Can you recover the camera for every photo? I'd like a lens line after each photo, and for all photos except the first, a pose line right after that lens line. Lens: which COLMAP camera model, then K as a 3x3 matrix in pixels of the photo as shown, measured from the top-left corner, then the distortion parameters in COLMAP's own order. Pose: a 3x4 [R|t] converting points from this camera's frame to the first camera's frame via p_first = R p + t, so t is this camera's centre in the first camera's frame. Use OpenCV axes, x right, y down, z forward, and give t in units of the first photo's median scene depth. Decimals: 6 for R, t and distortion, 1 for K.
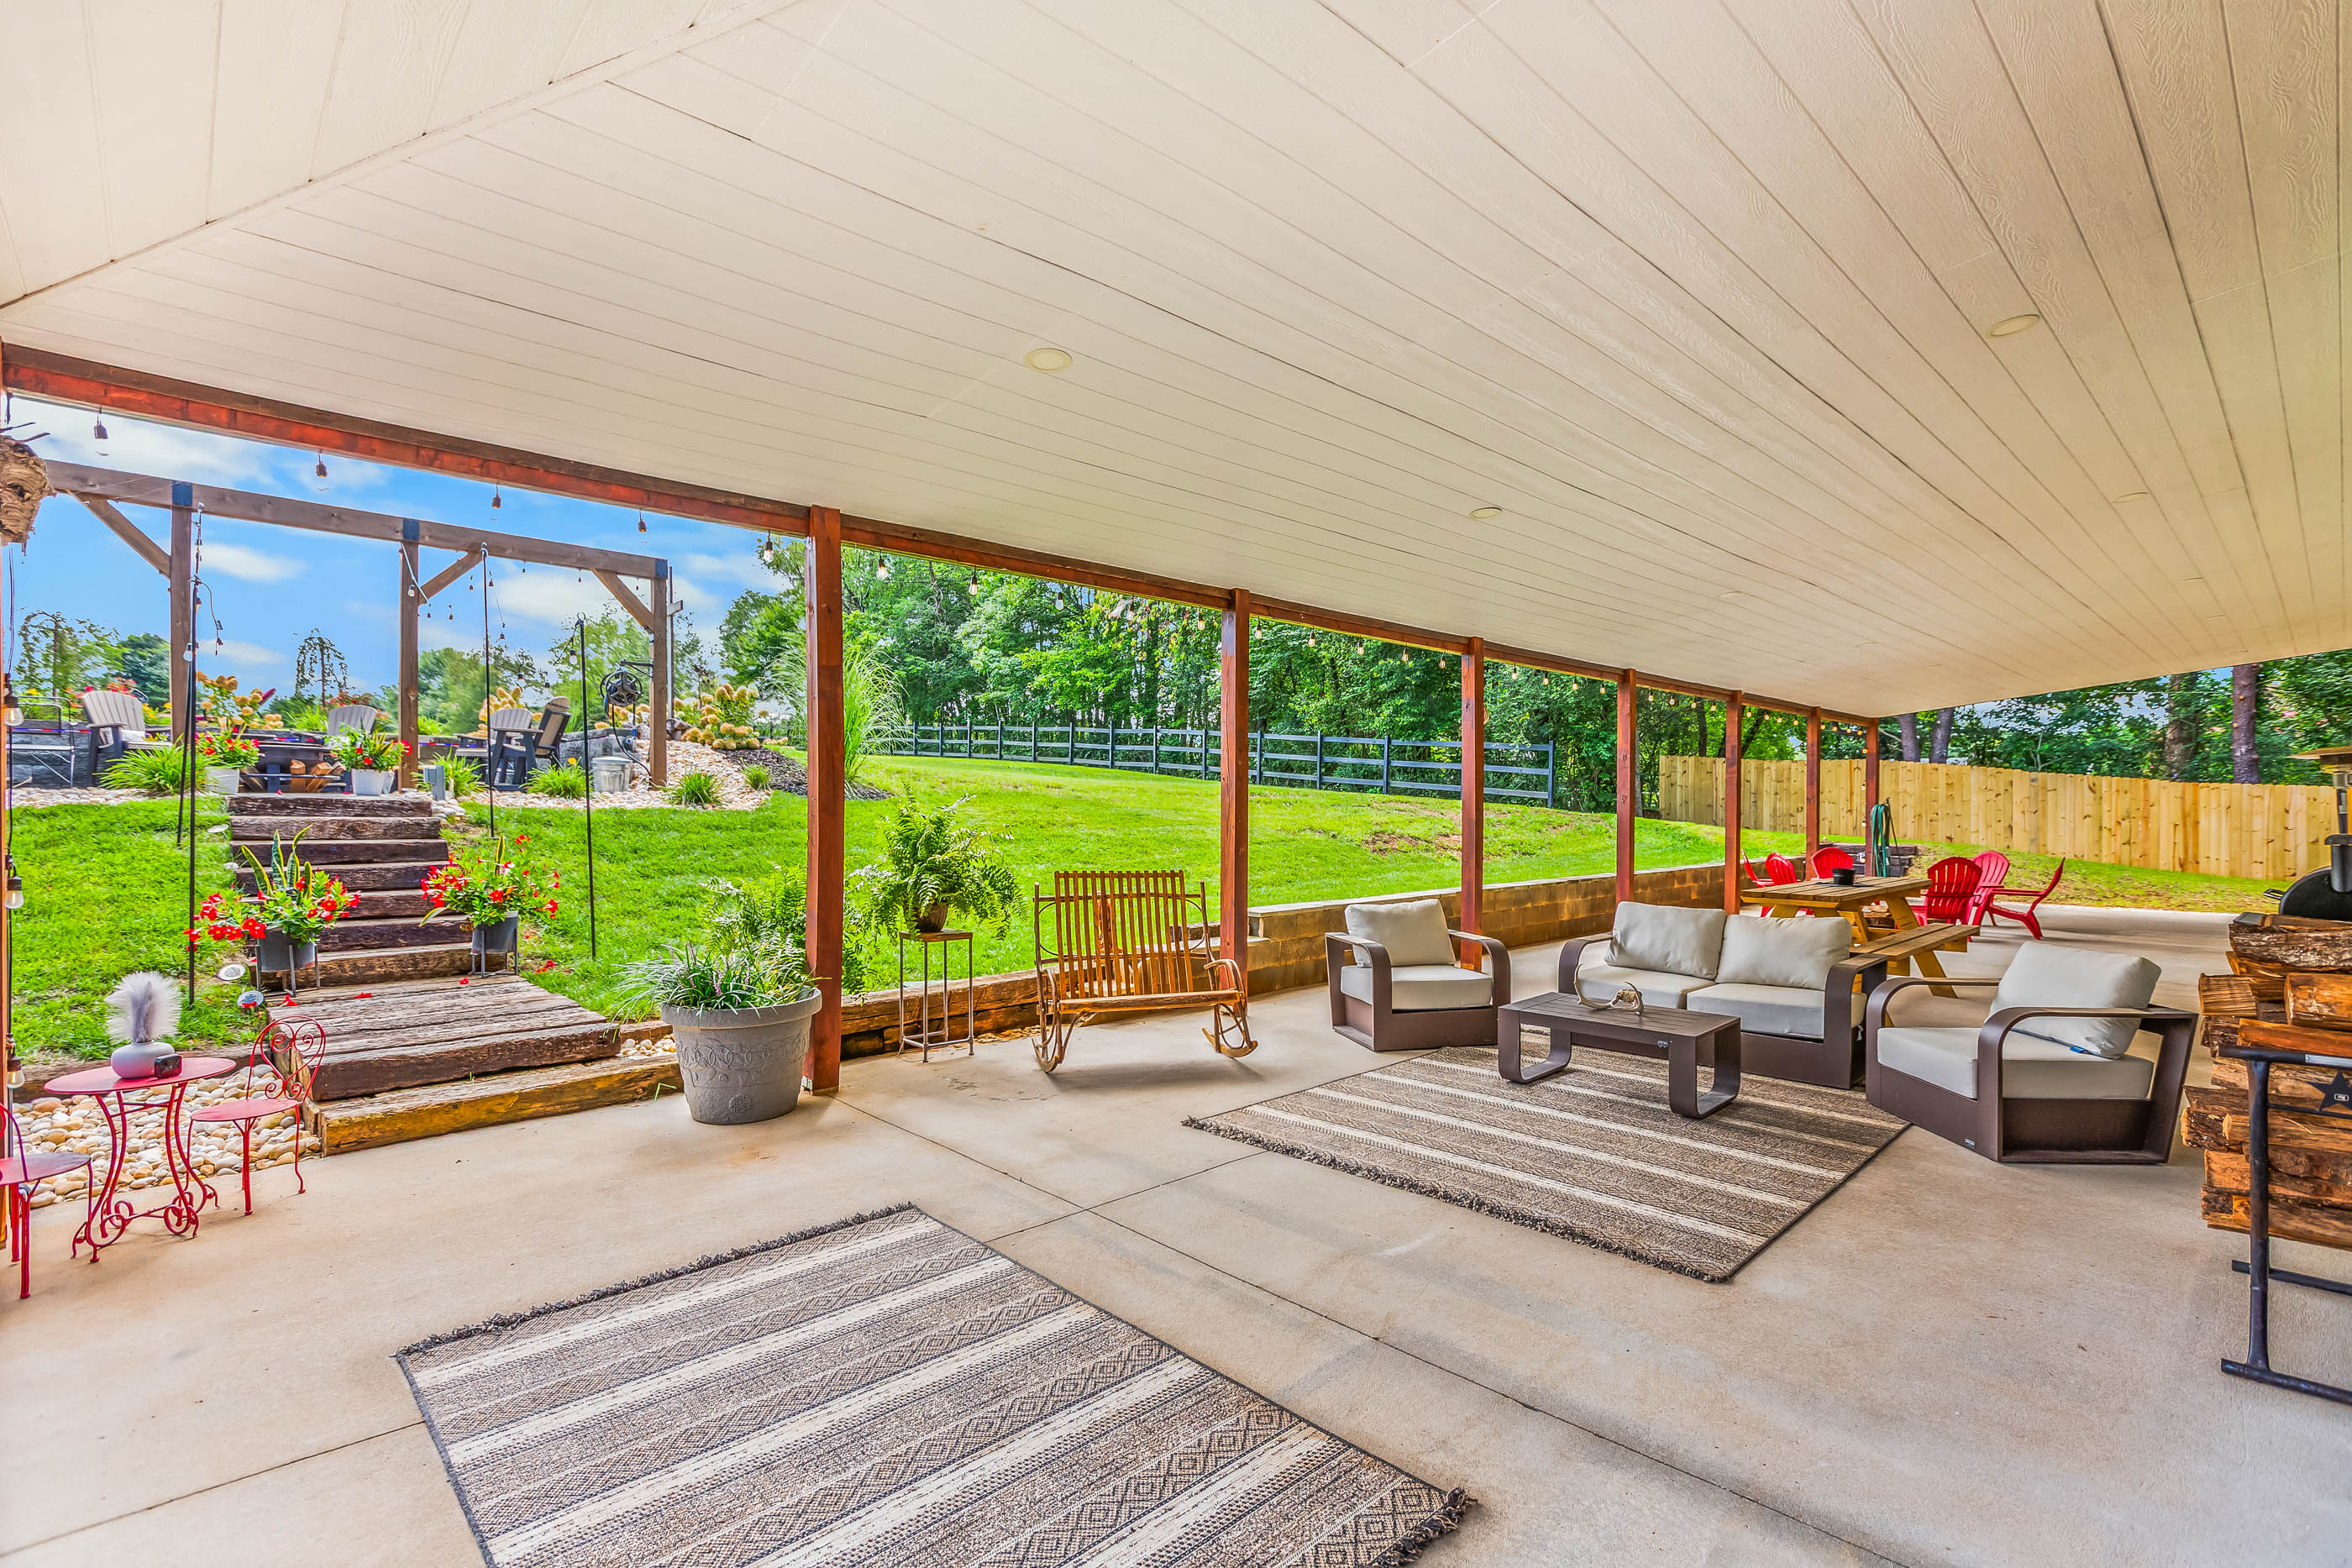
lens RADIAL K [[1071.3, 0, 1170.0], [0, 1071.3, 814.8], [0, 0, 1]] dist [0.016064, -0.000089]
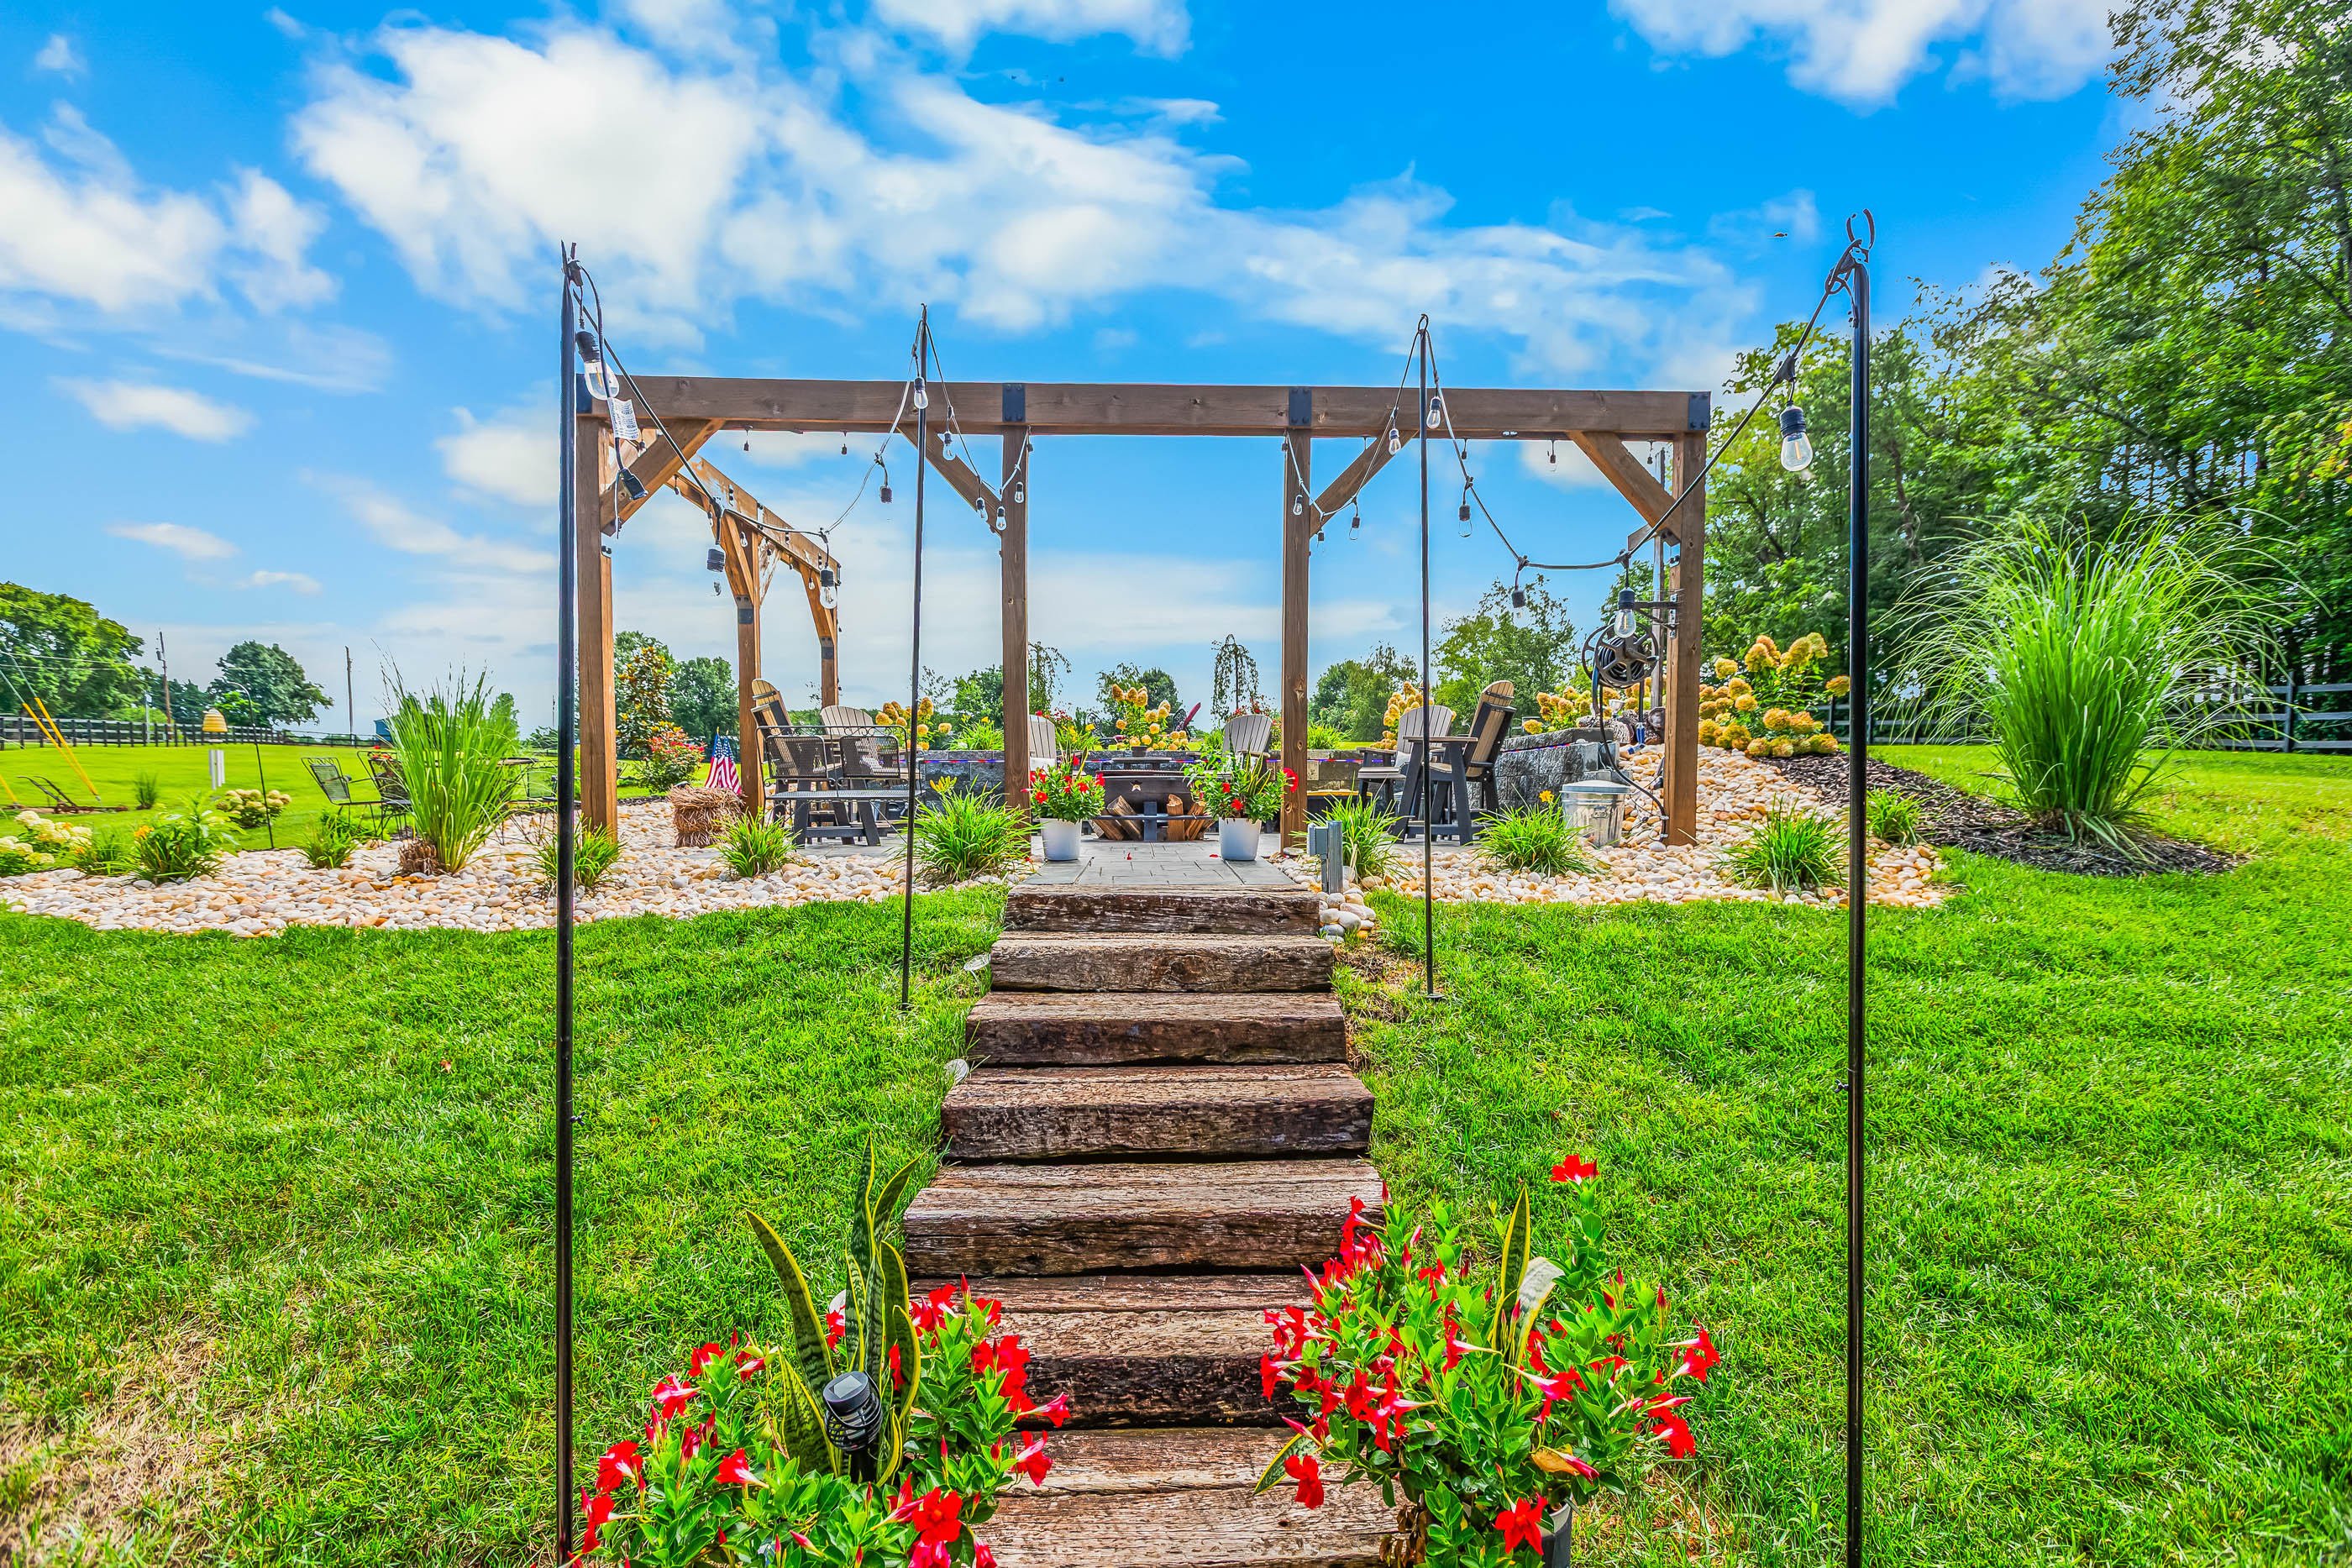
lens RADIAL K [[1071.3, 0, 1170.0], [0, 1071.3, 814.8], [0, 0, 1]] dist [0.016064, -0.000089]
pose [[0.728004, 0.008824, -0.685516, -0.321069], [-0.002702, 0.999946, 0.010002, -0.044548], [0.685568, -0.005429, 0.727989, 0.480928]]
